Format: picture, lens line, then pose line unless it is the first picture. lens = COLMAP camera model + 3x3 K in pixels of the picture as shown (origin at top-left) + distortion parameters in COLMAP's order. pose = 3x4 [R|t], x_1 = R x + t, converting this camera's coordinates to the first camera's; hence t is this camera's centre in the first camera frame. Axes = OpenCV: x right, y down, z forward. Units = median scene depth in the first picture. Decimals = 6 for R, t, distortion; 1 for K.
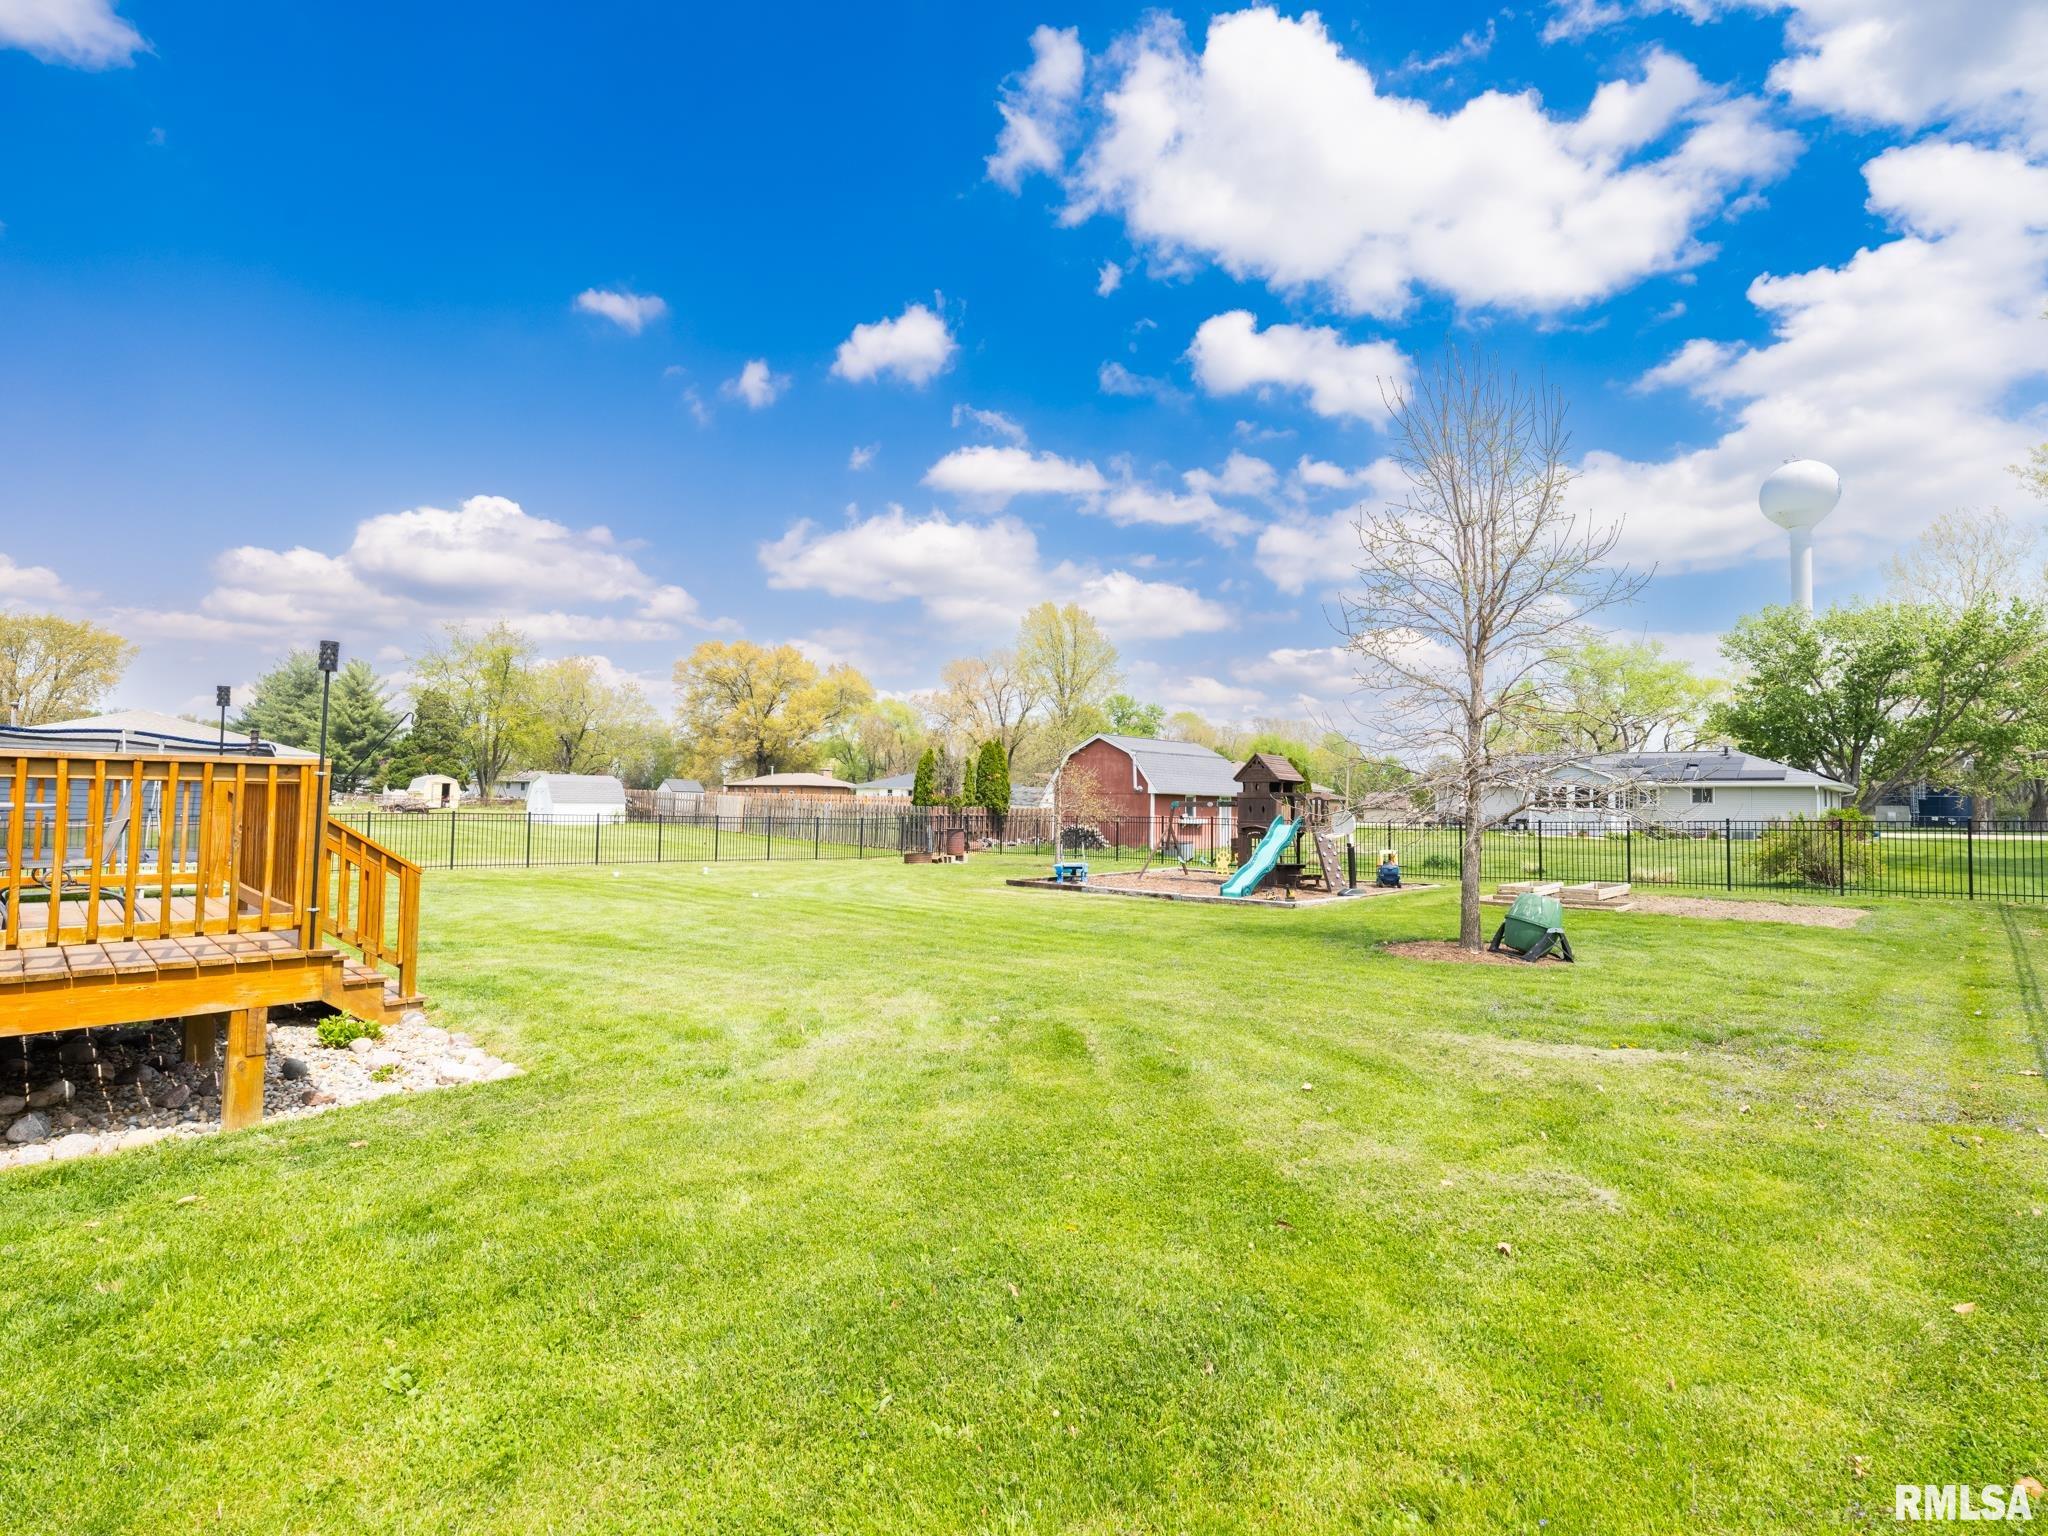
lens RADIAL K [[1024.9, 0, 1041.4], [0, 1024.9, 787.9], [0, 0, 1]] dist [-0.017507, 0.002221]
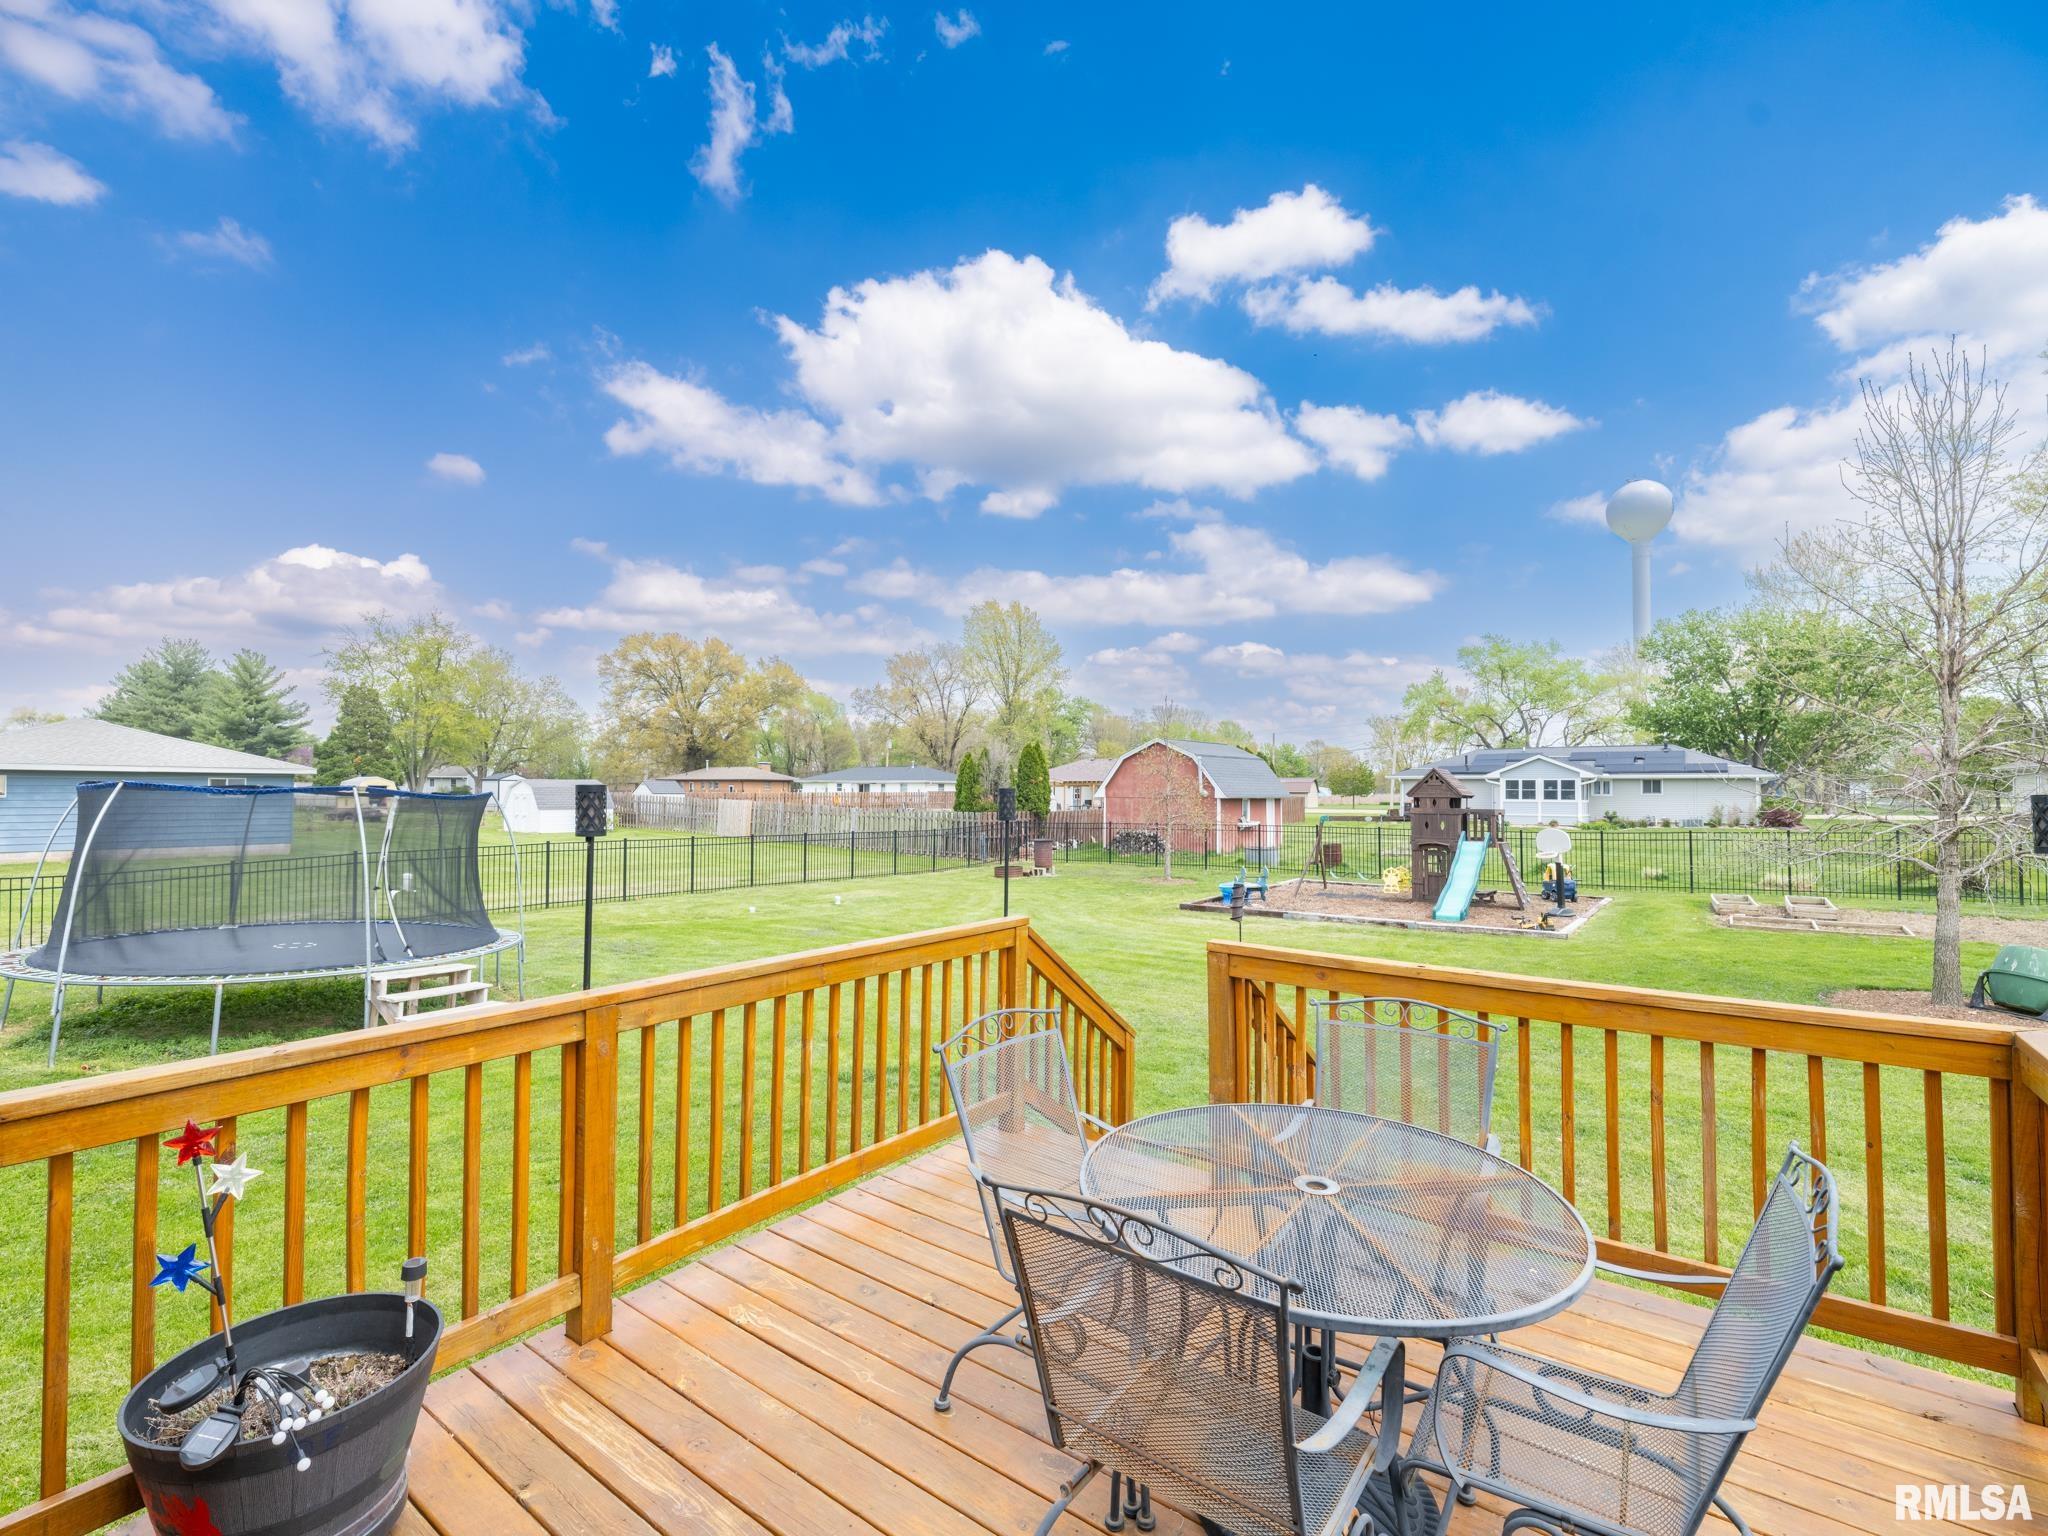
lens RADIAL K [[952.1, 0, 1028.5], [0, 952.1, 772.7], [0, 0, 1]] dist [-0.004260, 0.001577]
pose [[0.992250, -0.010111, 0.123844, -0.077598], [0.009867, 0.999948, 0.002579, -0.009557], [-0.123864, -0.001337, 0.992298, 0.042352]]
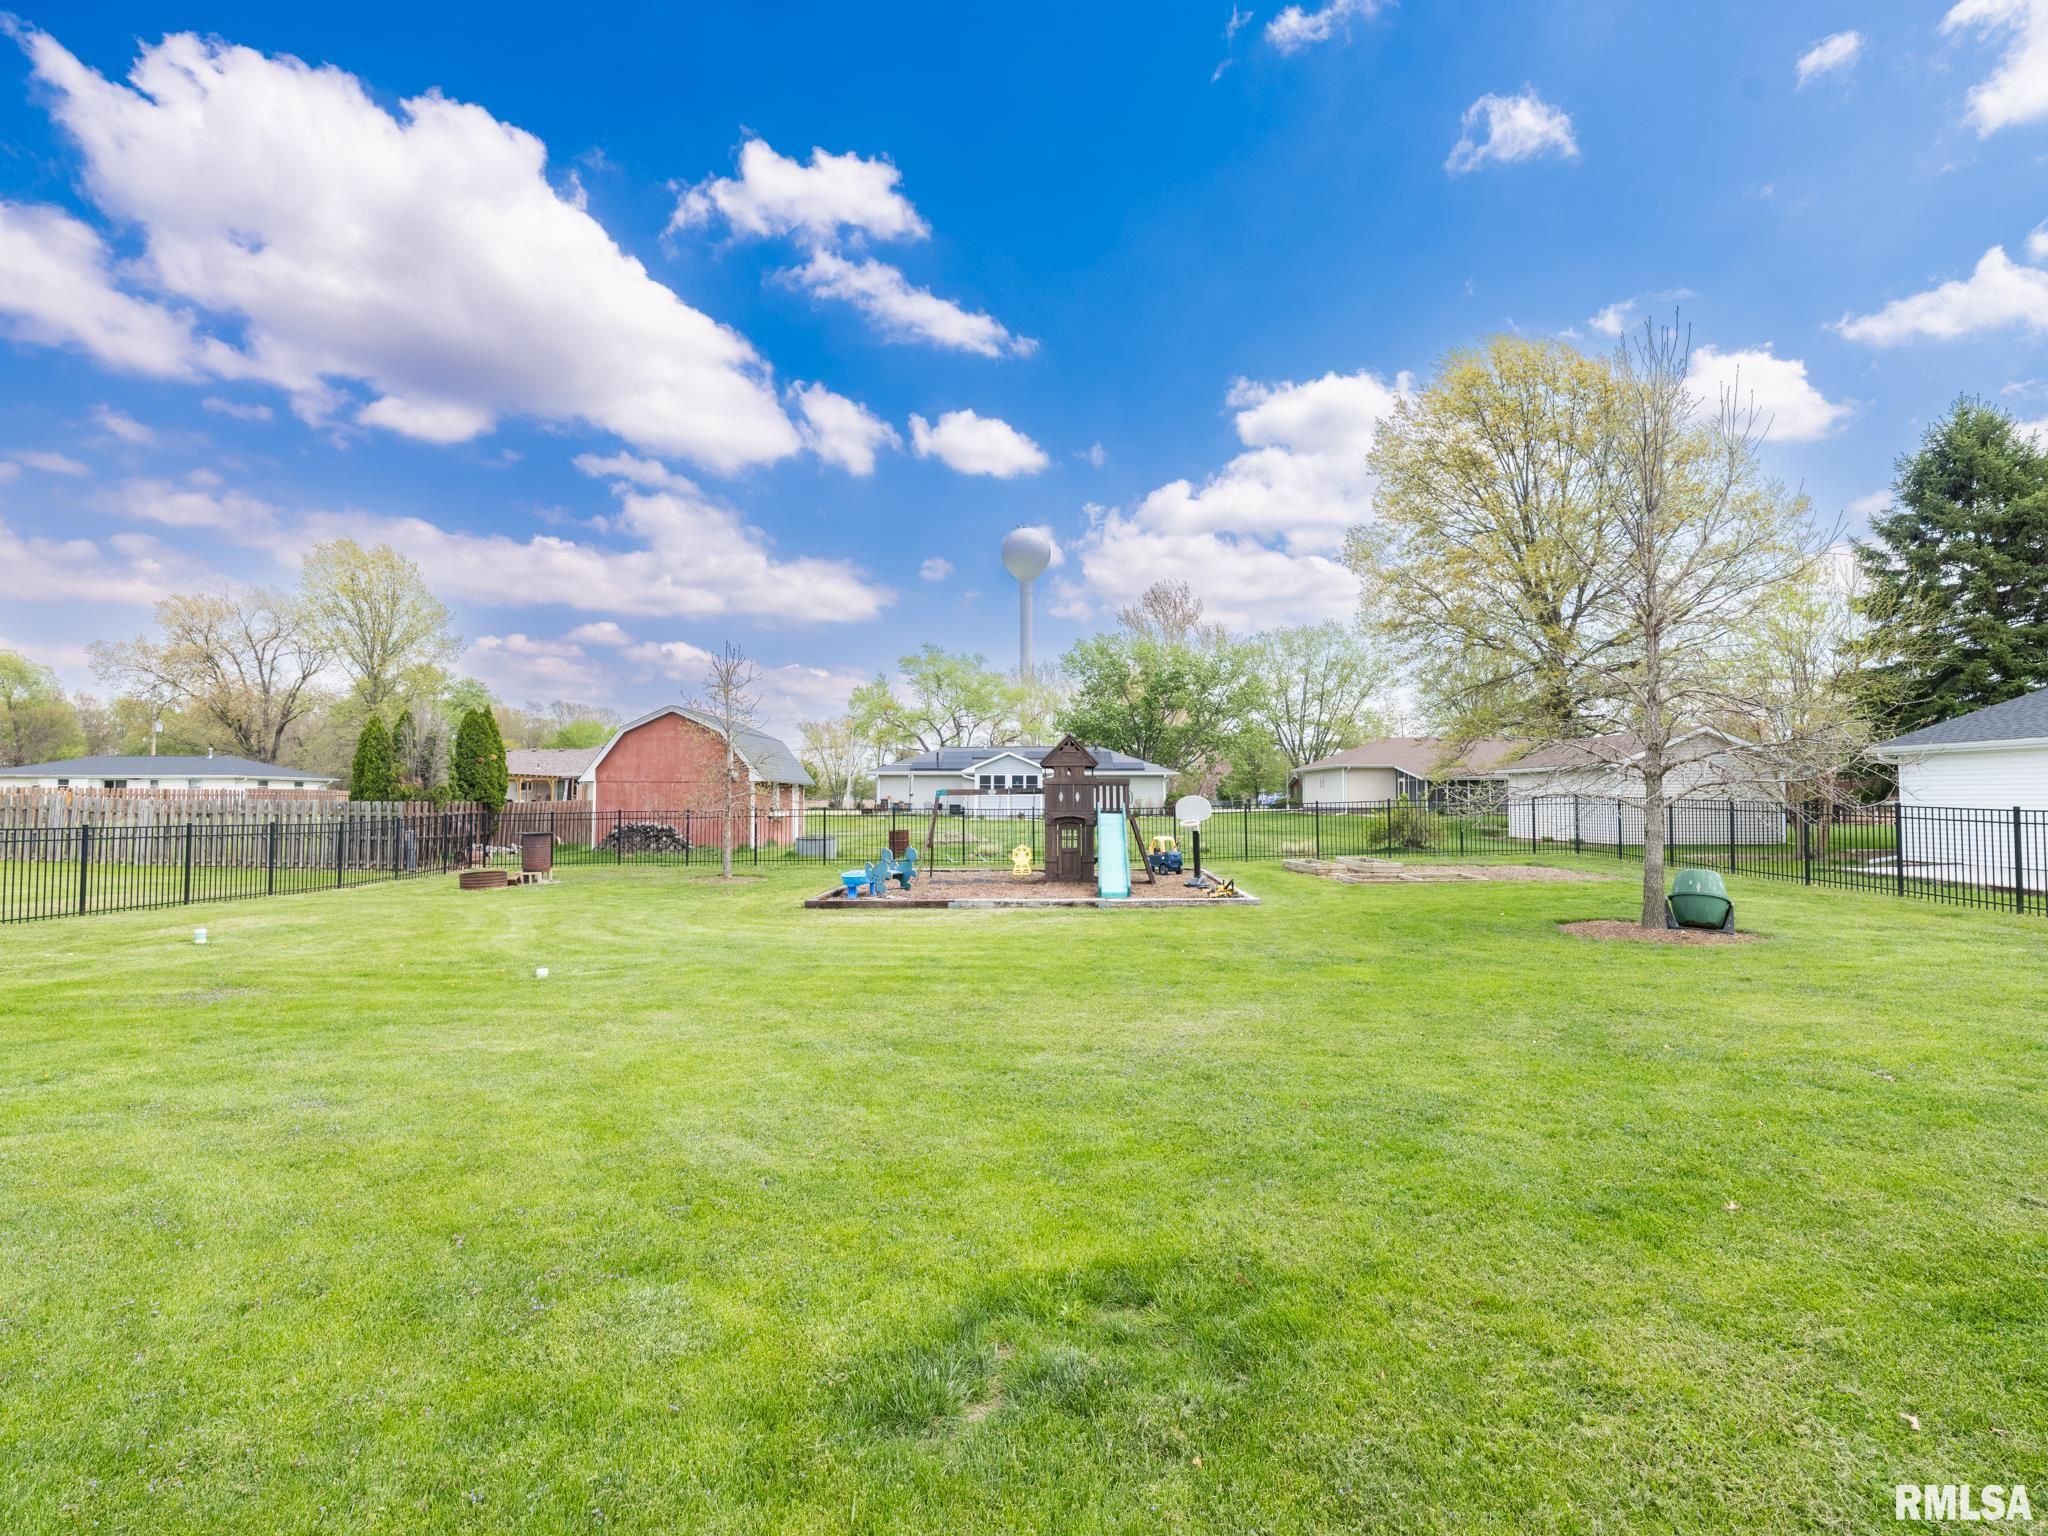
lens RADIAL K [[952.1, 0, 1040.1], [0, 952.1, 780.9], [0, 0, 1]] dist [-0.004260, 0.001577]
pose [[0.733561, -0.002744, 0.679618, -0.100549], [0.000221, 0.999993, 0.003799, 0.001005], [-0.679623, -0.002636, 0.733556, 0.112371]]
